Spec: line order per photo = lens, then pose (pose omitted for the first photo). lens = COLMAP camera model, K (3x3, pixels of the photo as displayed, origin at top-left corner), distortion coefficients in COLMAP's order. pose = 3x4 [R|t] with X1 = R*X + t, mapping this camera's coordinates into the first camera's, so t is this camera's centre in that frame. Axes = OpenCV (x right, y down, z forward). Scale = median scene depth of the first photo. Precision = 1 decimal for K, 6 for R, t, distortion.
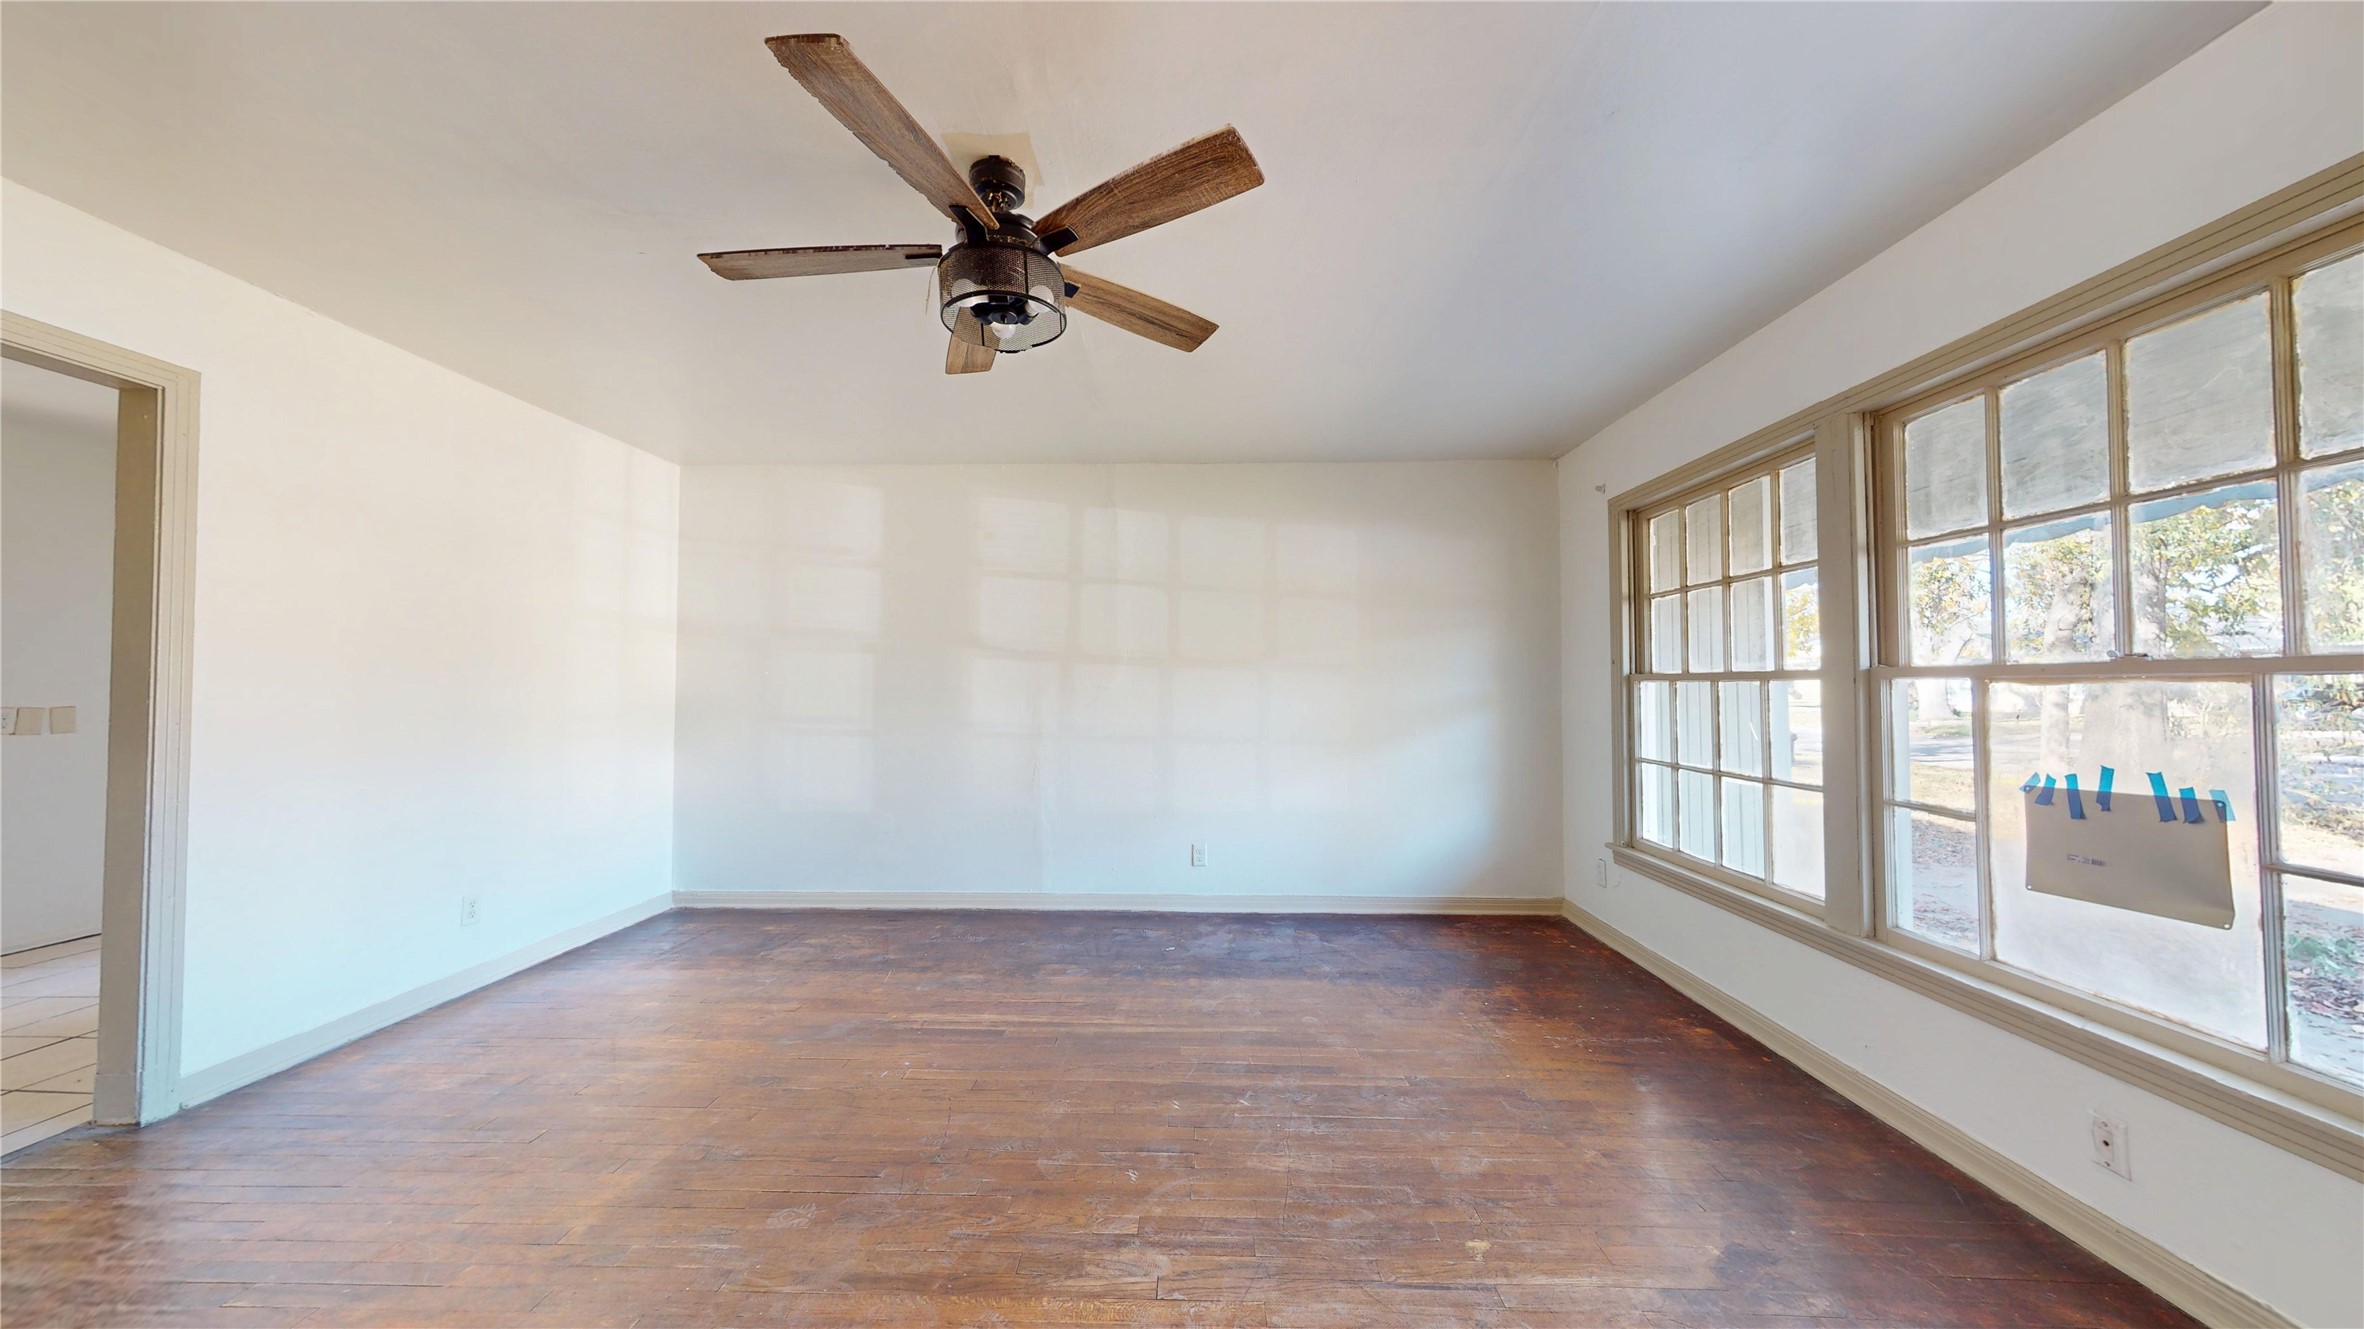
lens RADIAL K [[744.1, 0, 1182.0], [0, 744.1, 664.5], [0, 0, 1]] dist [-0.000659, -0.000015]
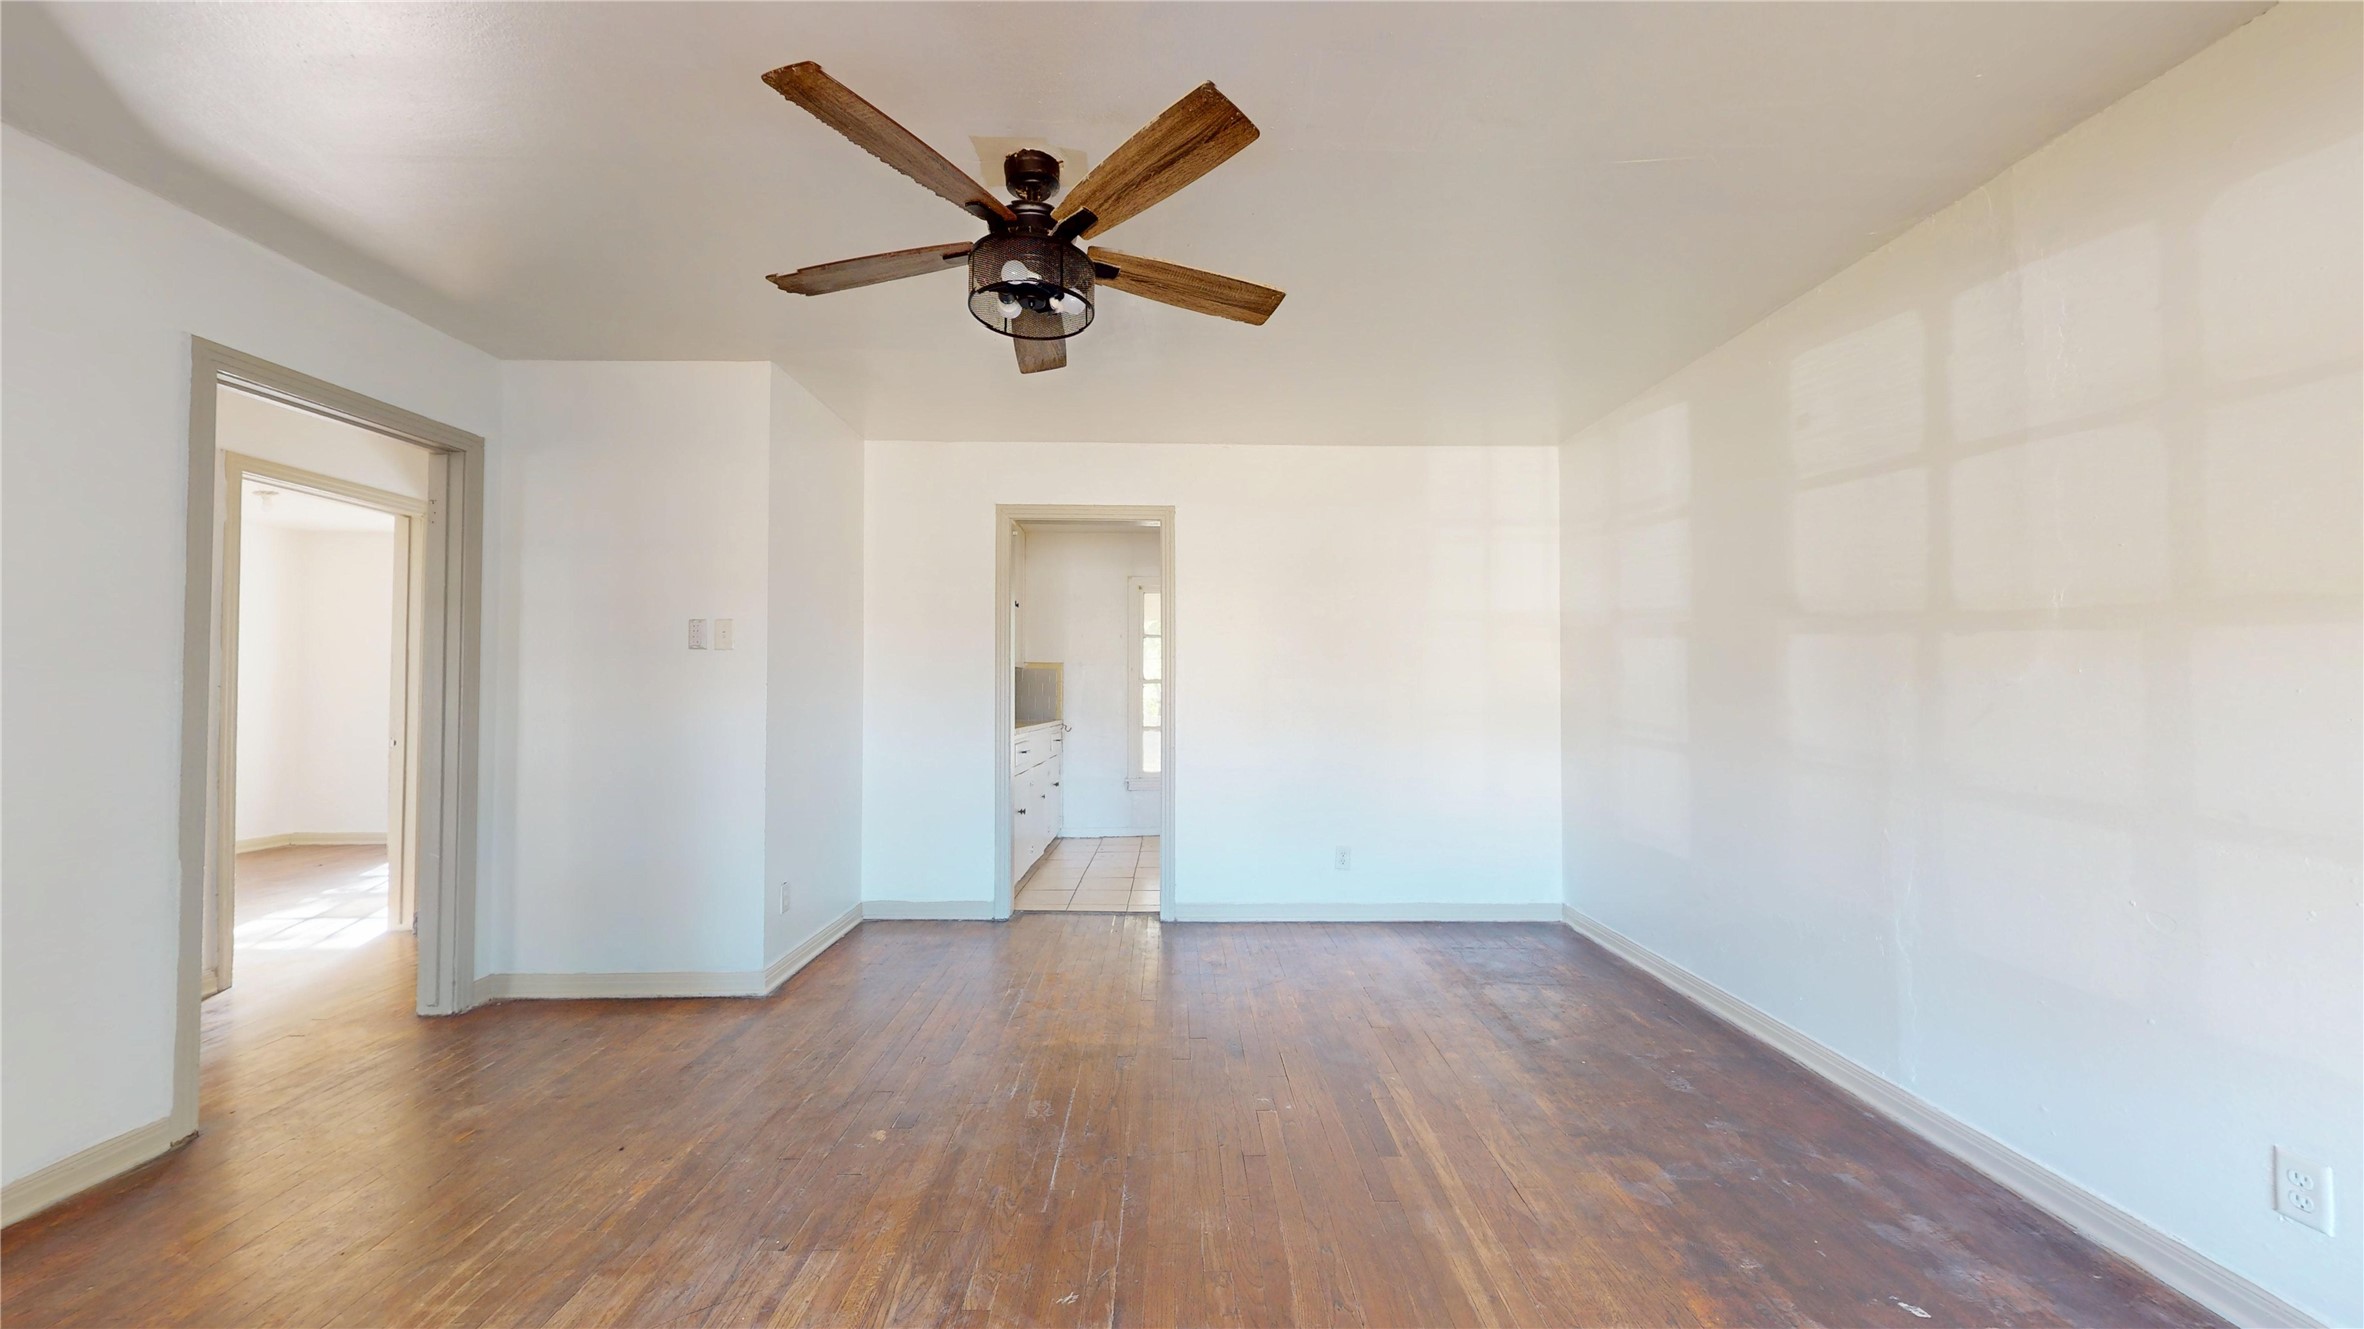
lens RADIAL K [[866.8, 0, 1182.0], [0, 866.8, 664.5], [0, 0, 1]] dist [-0.001971, -0.000068]
pose [[0.040767, -0.022785, -0.998909, 0.928522], [0.031590, 0.999270, -0.021504, 0.036669], [0.998669, -0.030679, 0.041457, 1.172195]]
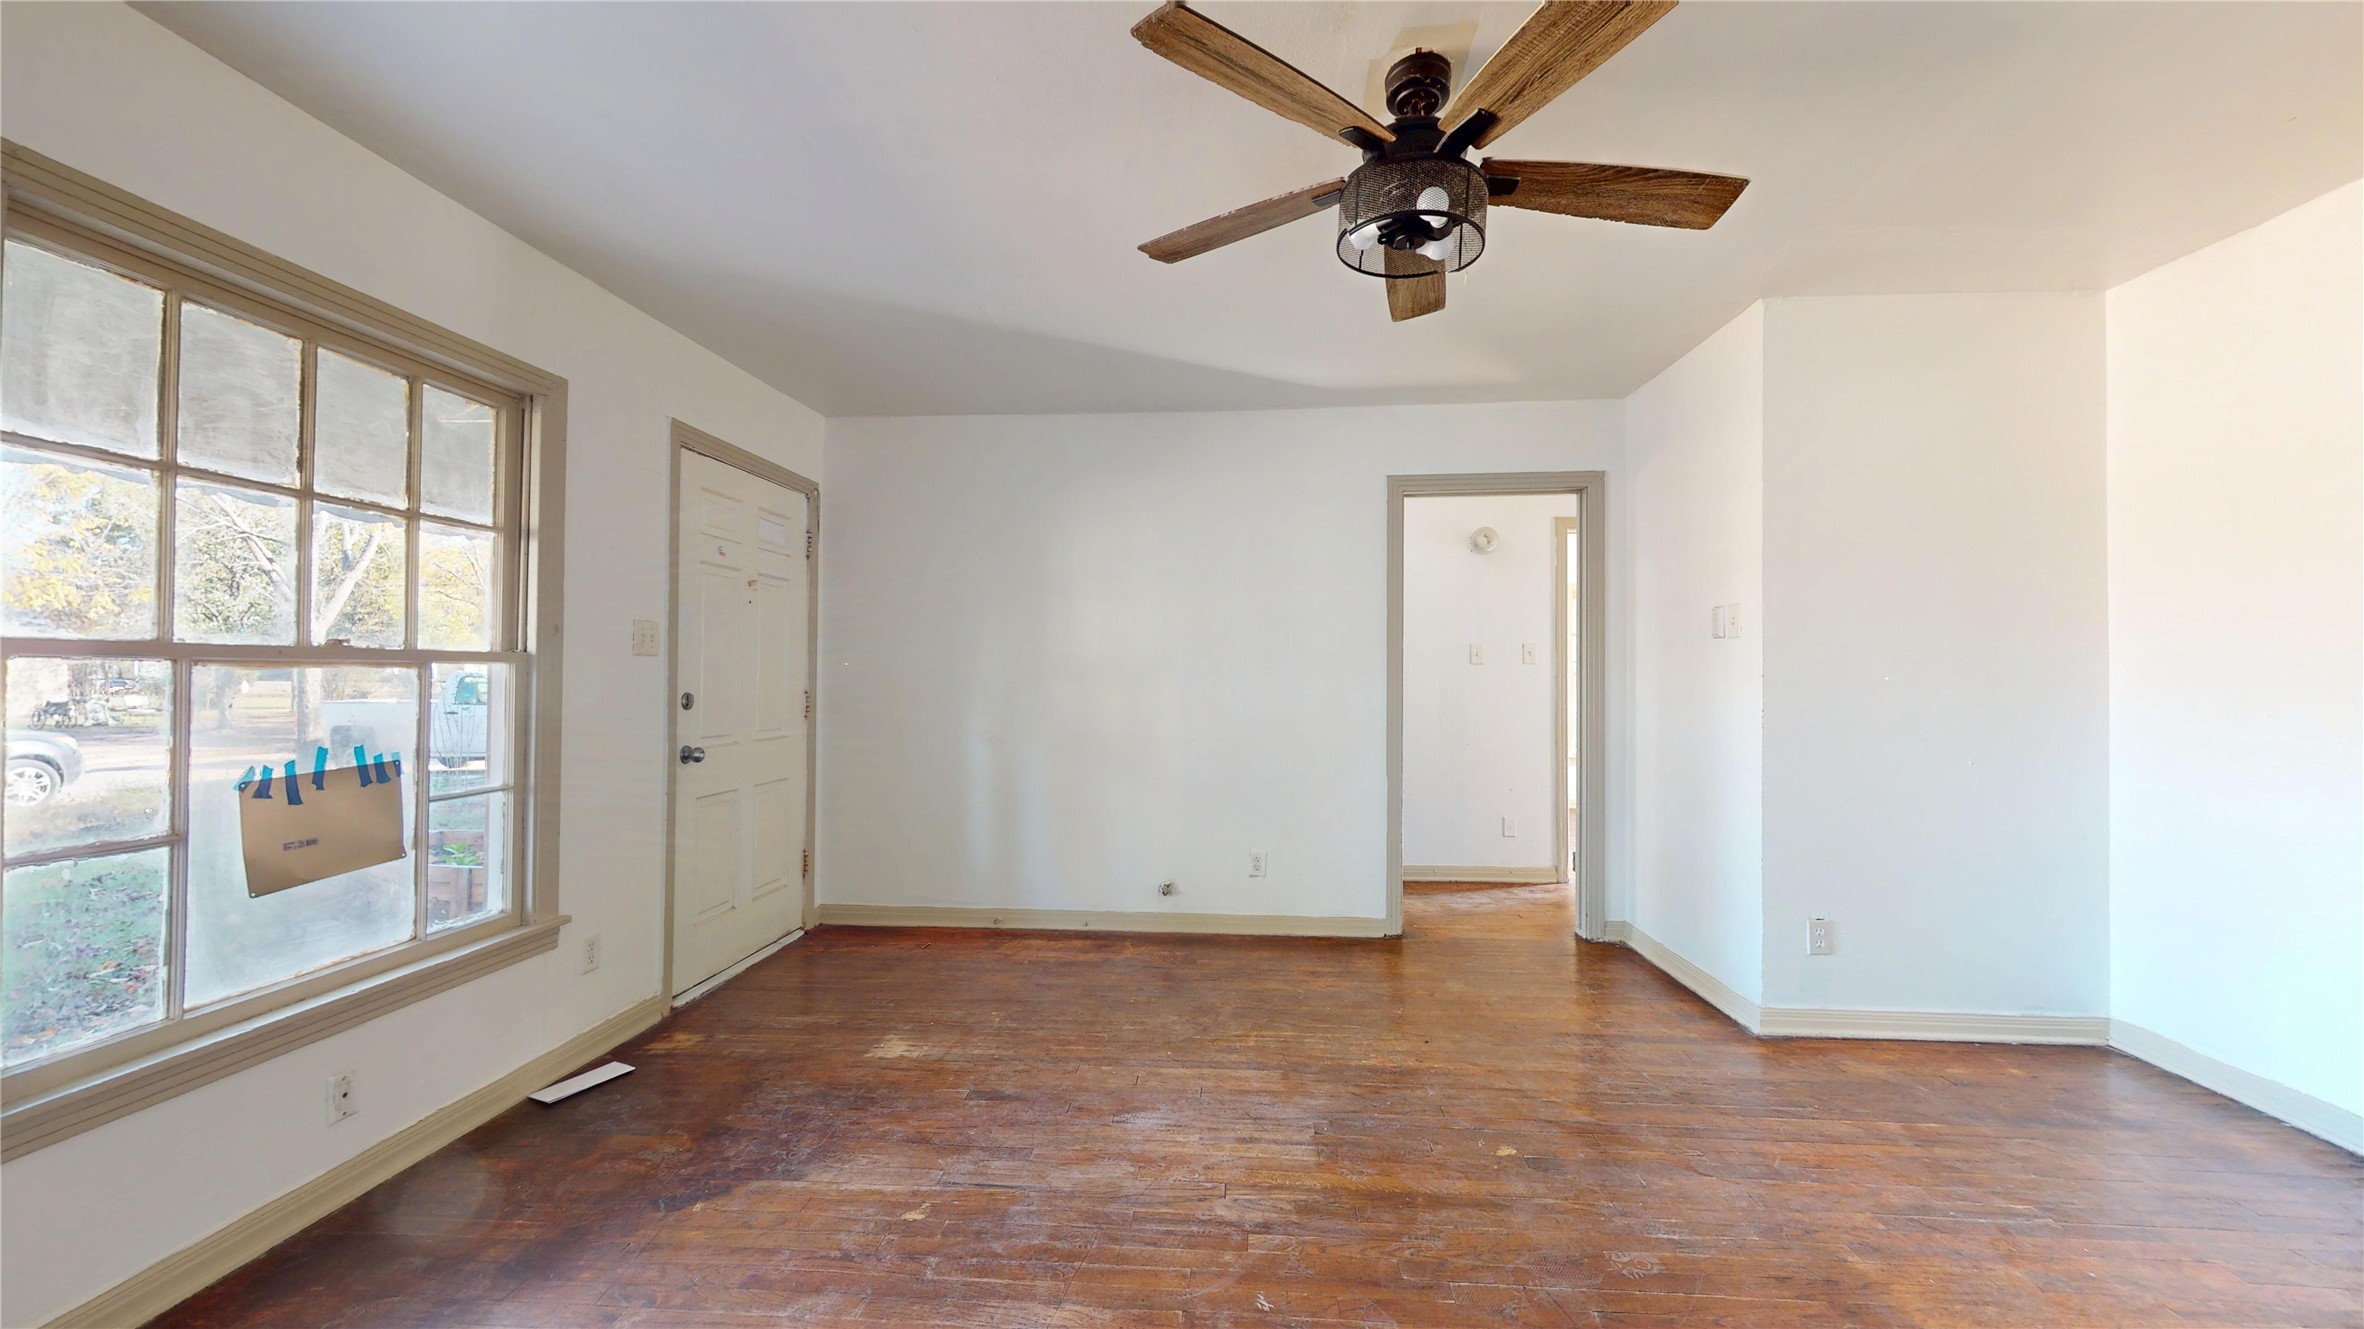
lens RADIAL K [[866.8, 0, 1182.0], [0, 866.8, 664.5], [0, 0, 1]] dist [-0.001971, -0.000068]
pose [[-0.998723, -0.000994, 0.050521, -0.028321], [-0.003280, 0.998973, -0.045184, 0.068498], [-0.050424, -0.045291, -0.997700, 2.050423]]
